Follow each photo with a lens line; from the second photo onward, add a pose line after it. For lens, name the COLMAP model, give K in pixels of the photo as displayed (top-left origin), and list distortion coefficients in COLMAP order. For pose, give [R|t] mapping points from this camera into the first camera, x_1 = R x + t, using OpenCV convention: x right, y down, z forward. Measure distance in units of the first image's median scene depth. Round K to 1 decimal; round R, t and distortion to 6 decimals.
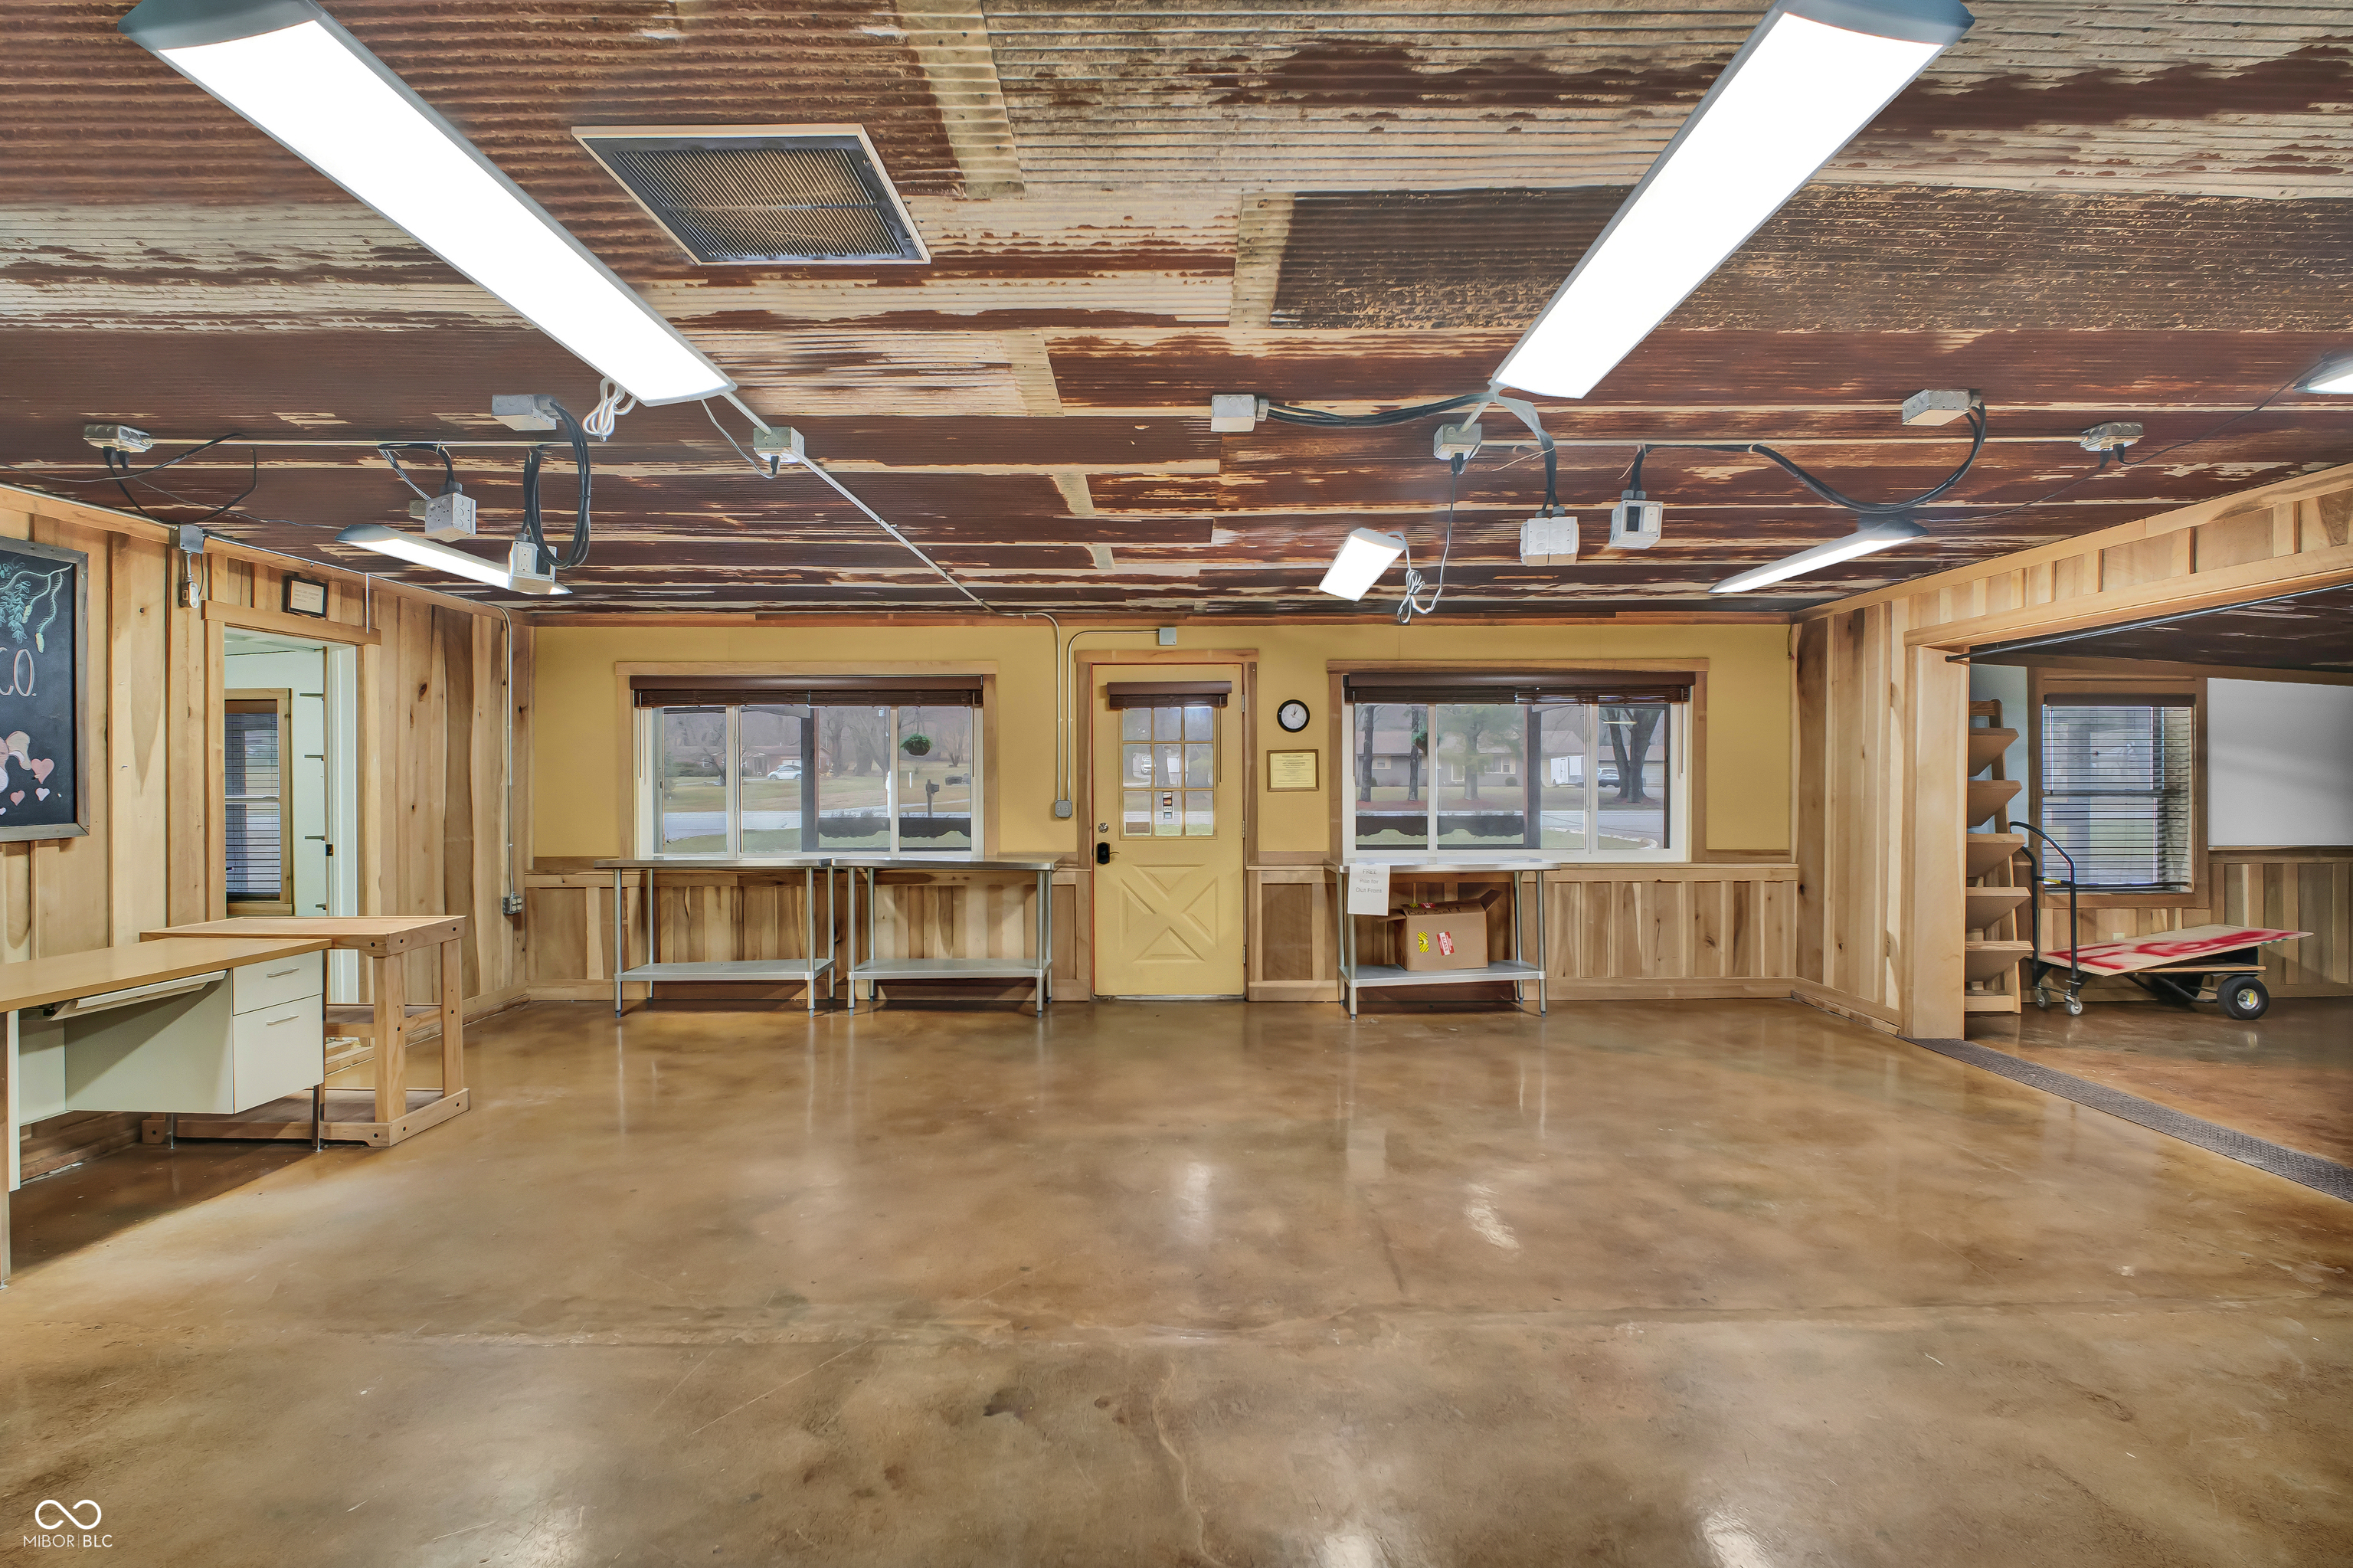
lens RADIAL K [[1119.4, 0, 1184.3], [0, 1119.4, 776.9], [0, 0, 1]] dist [-0.005496, -0.009141]
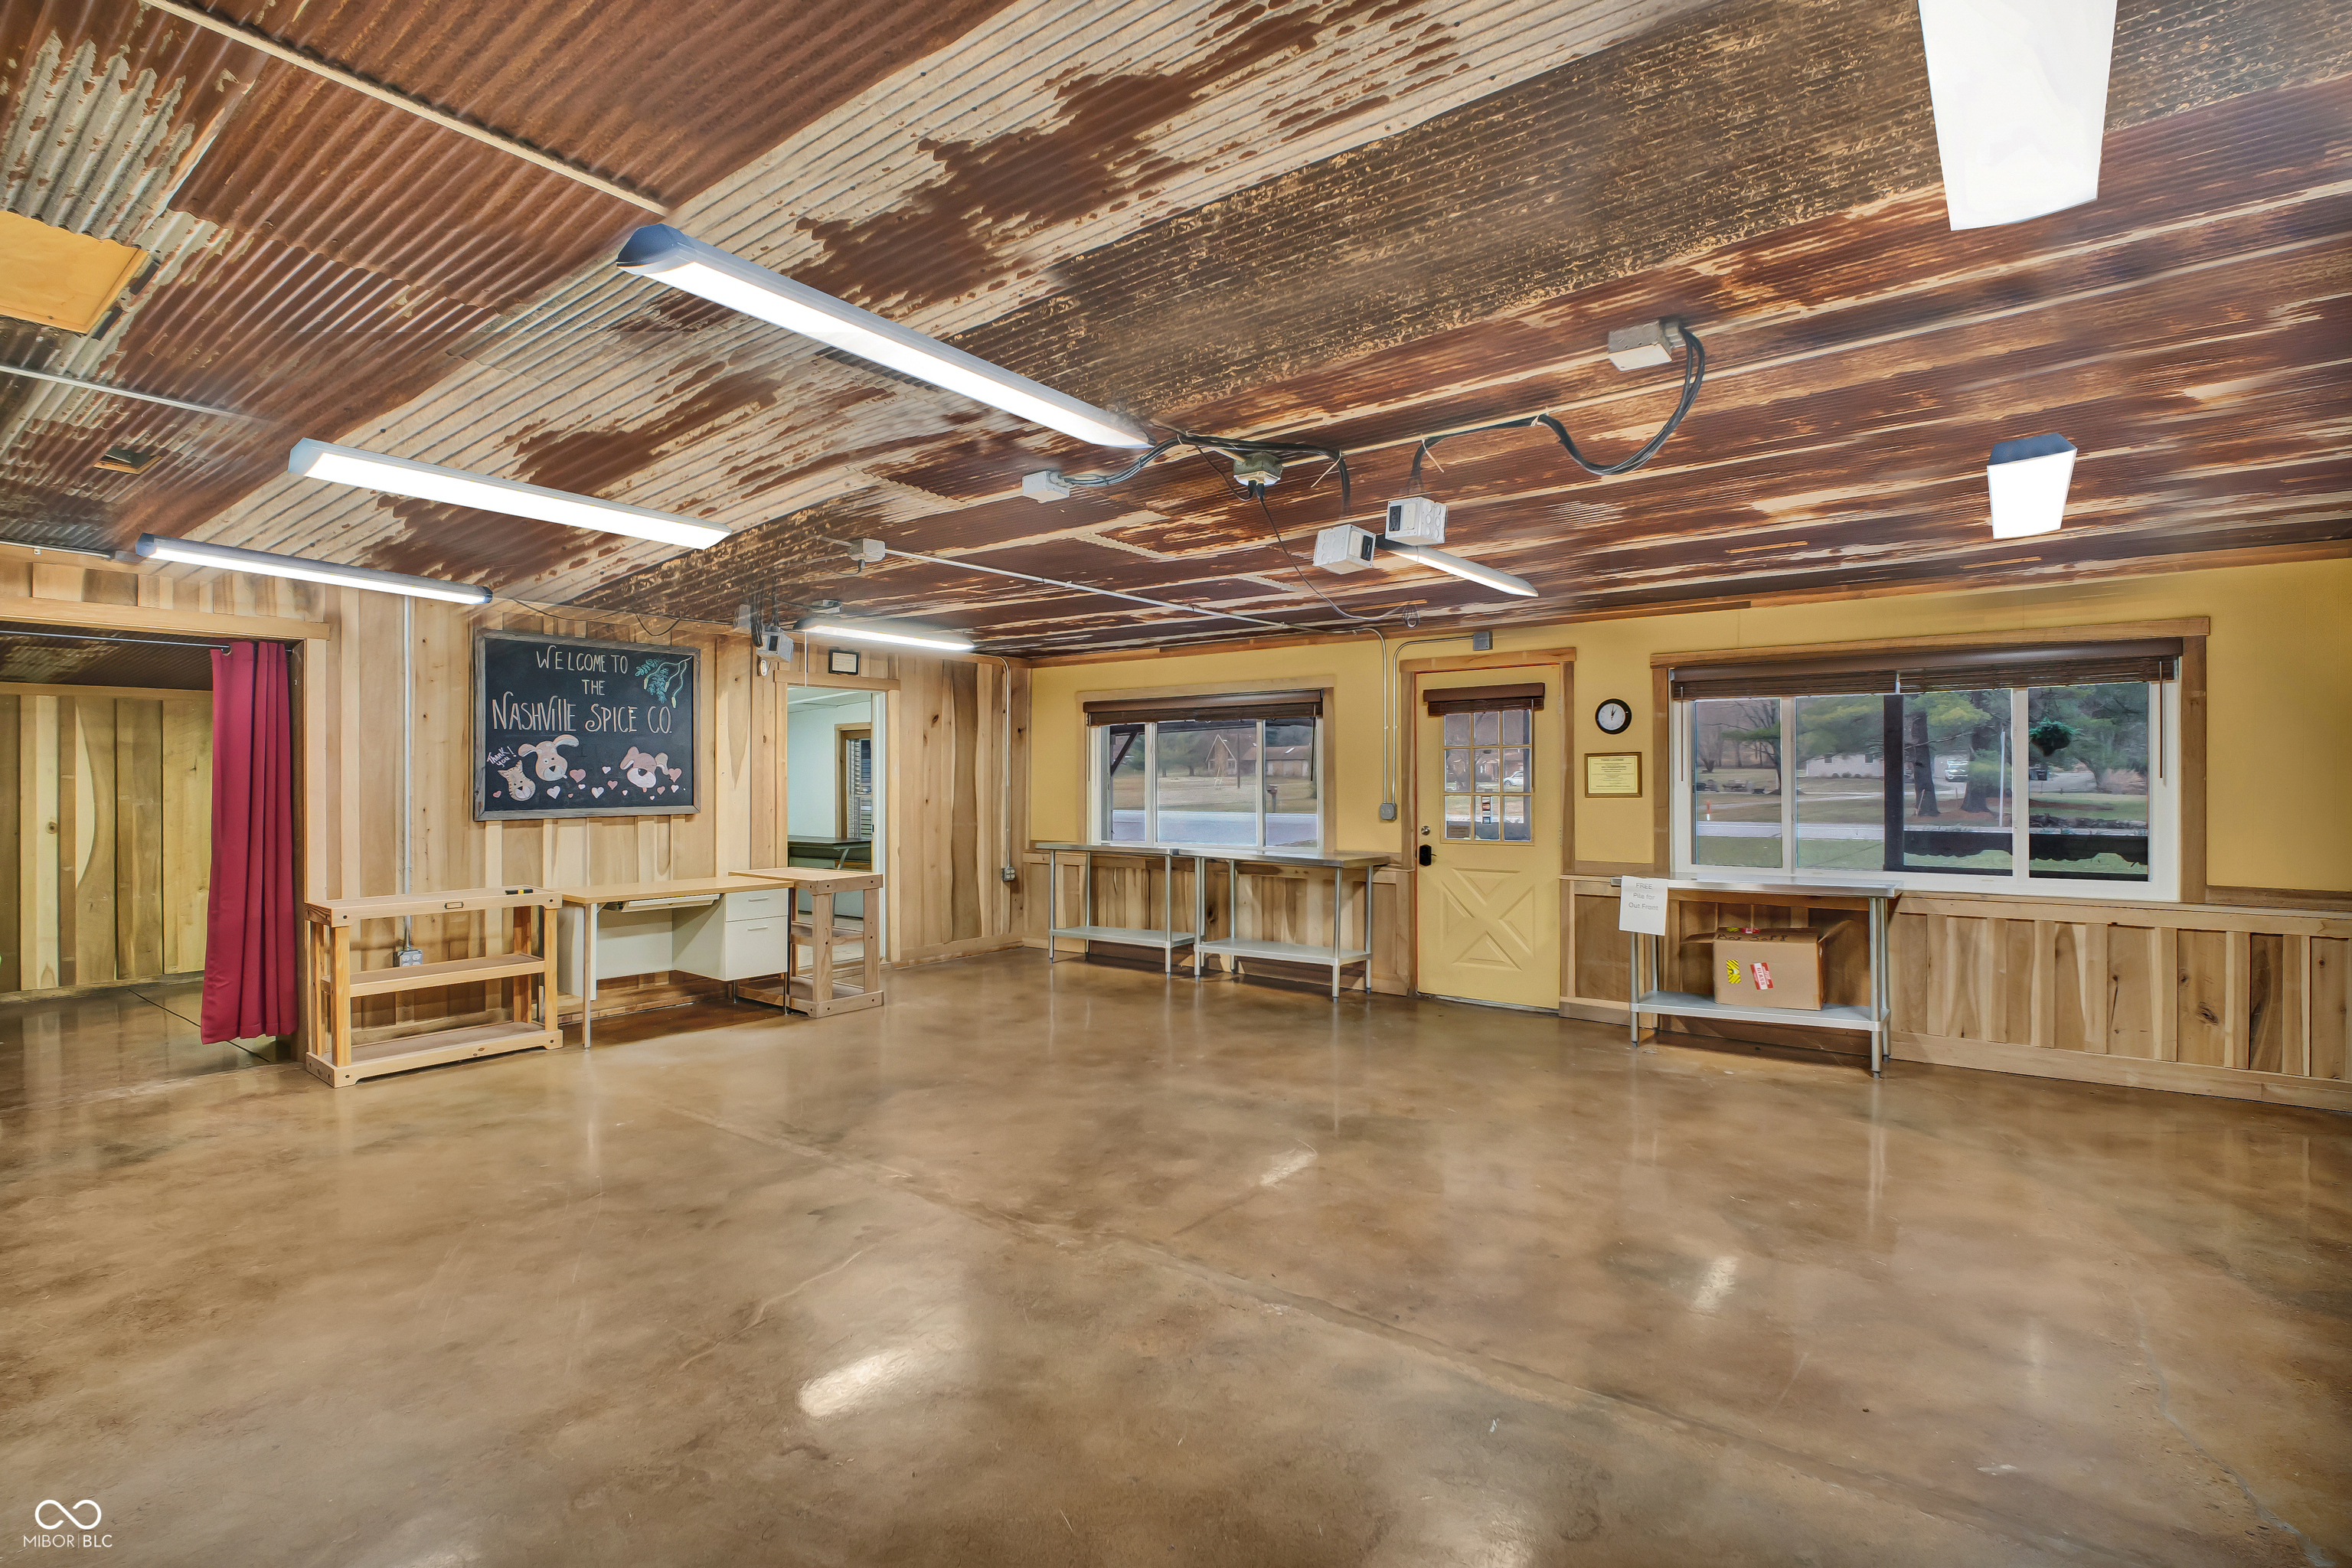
lens RADIAL K [[1118.9, 0, 1183.8], [0, 1118.9, 776.9], [0, 0, 1]] dist [-0.005496, -0.009141]
pose [[0.792139, -0.000016, -0.610341, 0.390770], [-0.003240, 0.999986, -0.004231, 0.001038], [0.610332, 0.005329, 0.792128, 0.047733]]
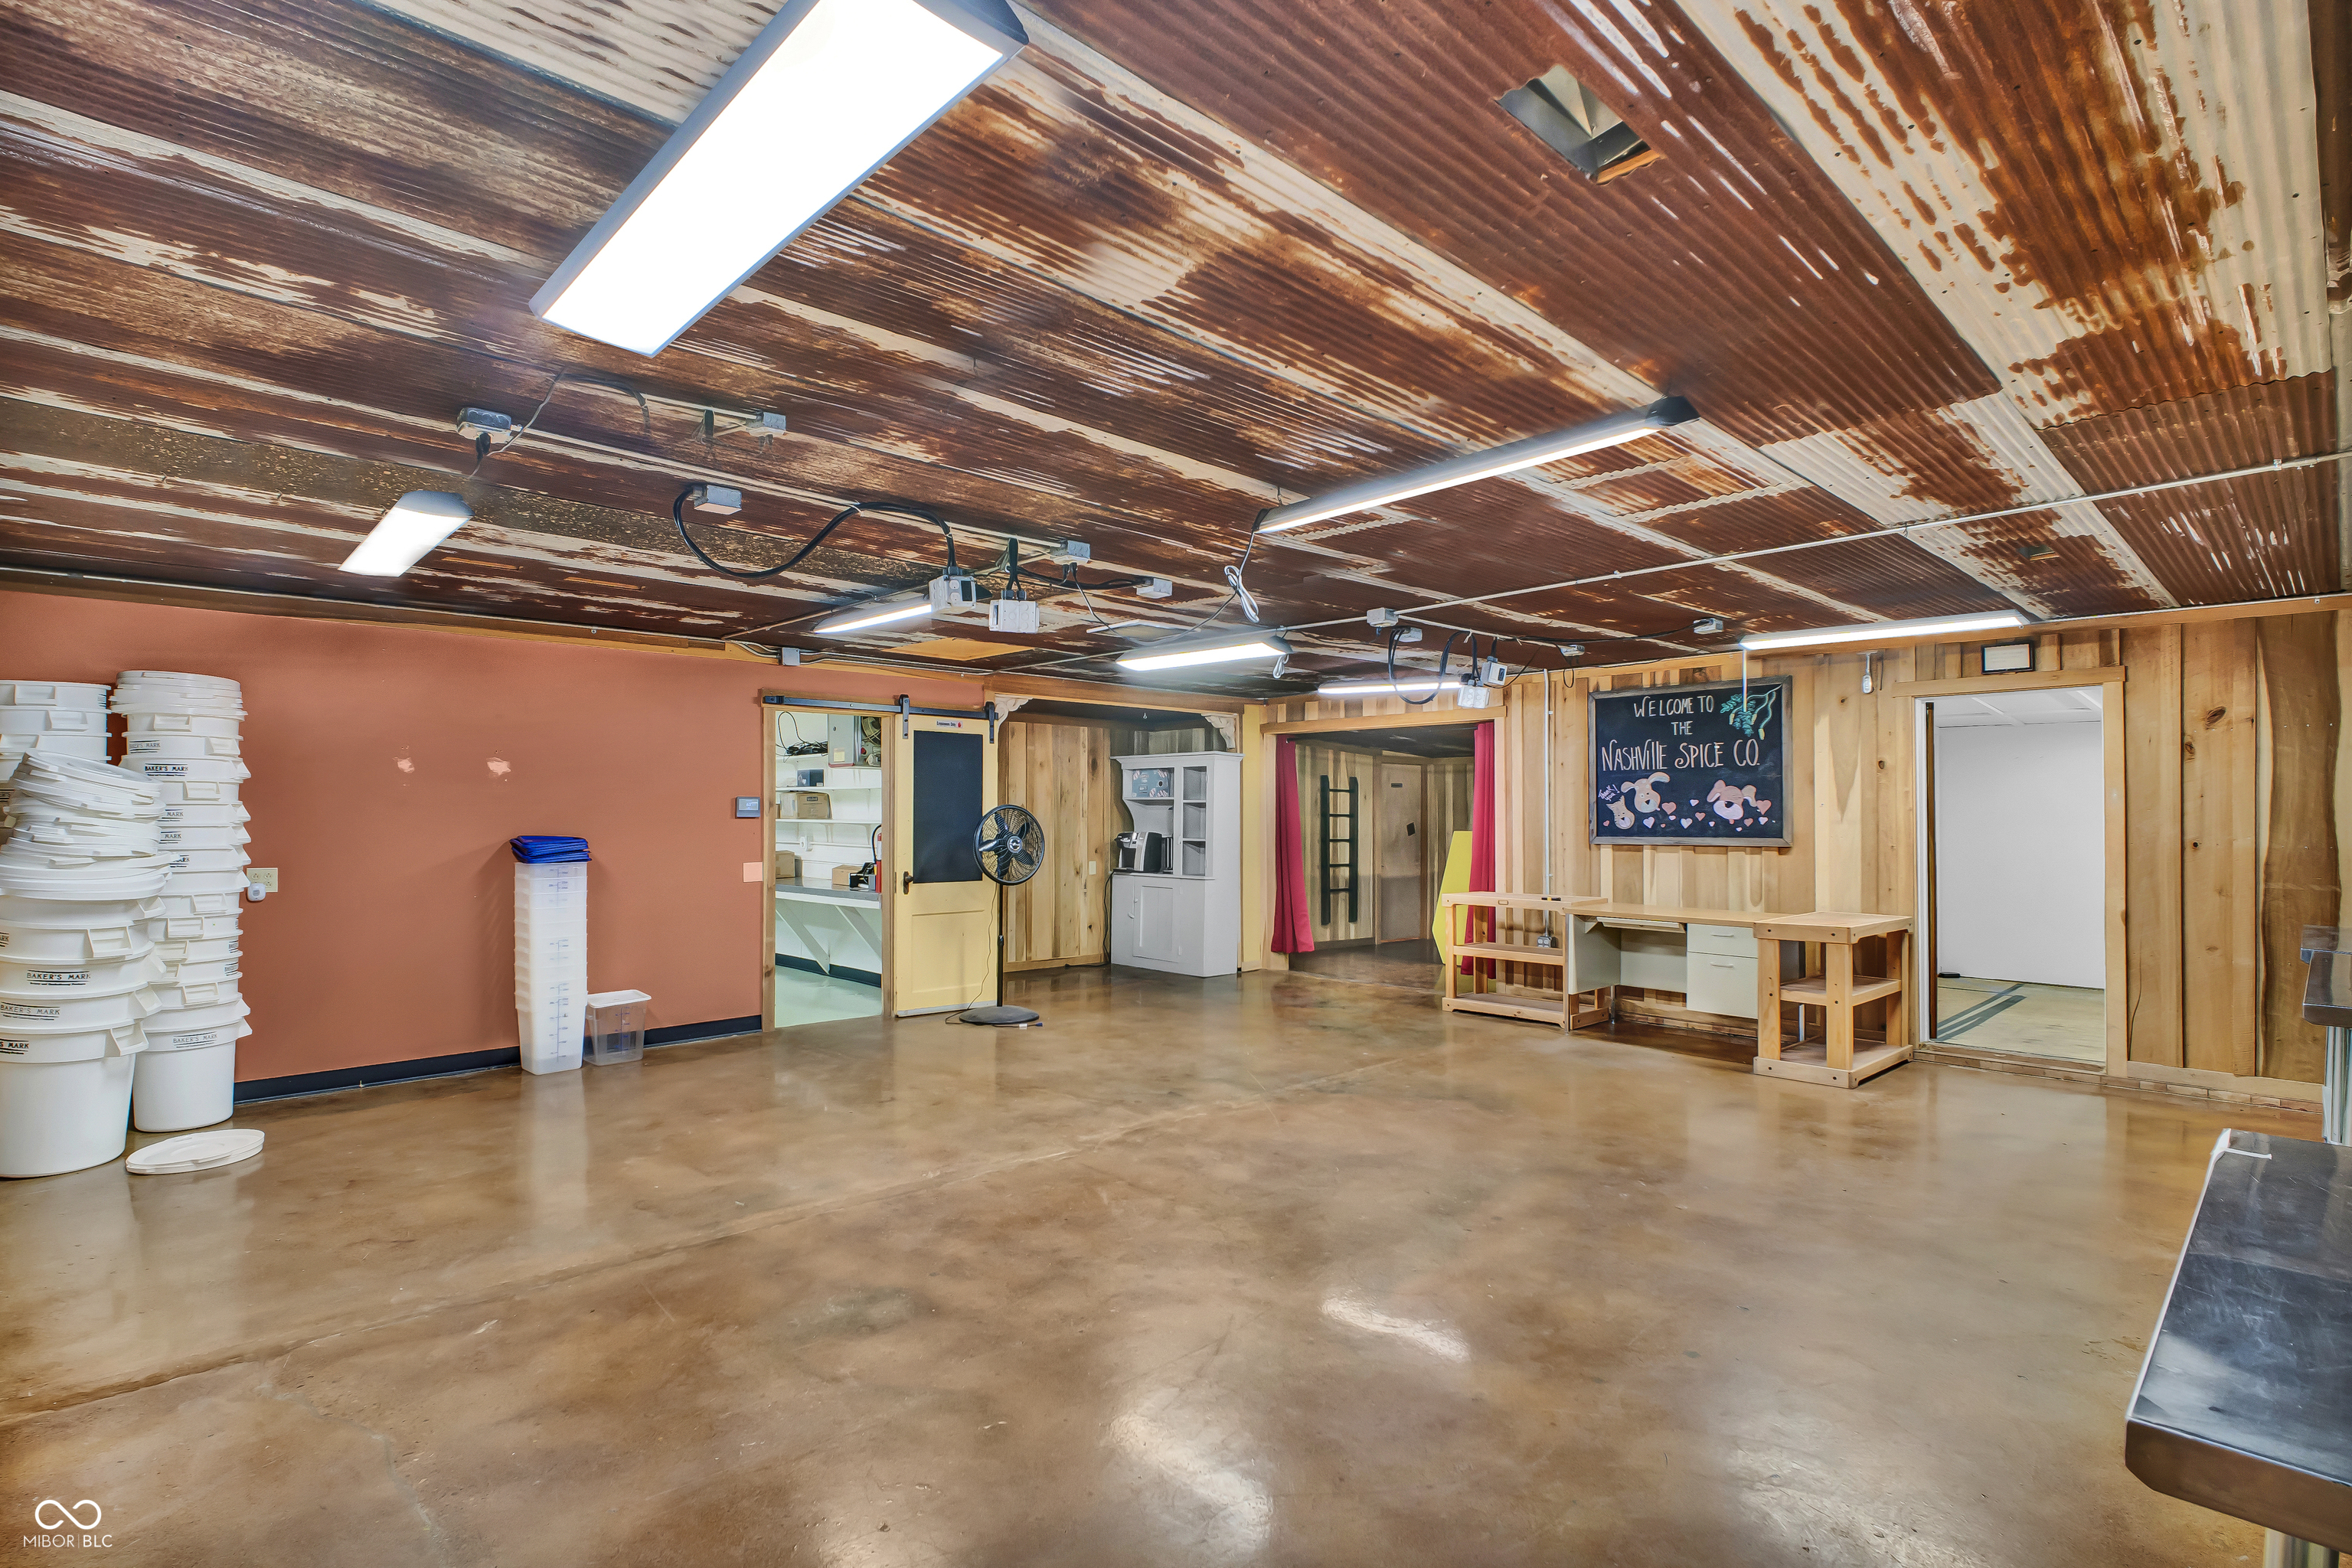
lens RADIAL K [[1129.3, 0, 1182.7], [0, 1129.3, 795.8], [0, 0, 1]] dist [-0.016263, -0.000706]
pose [[-0.731916, -0.010328, -0.681316, 0.481169], [-0.003289, 0.999927, -0.011624, 0.000011], [0.681387, -0.006267, -0.731897, 0.947467]]
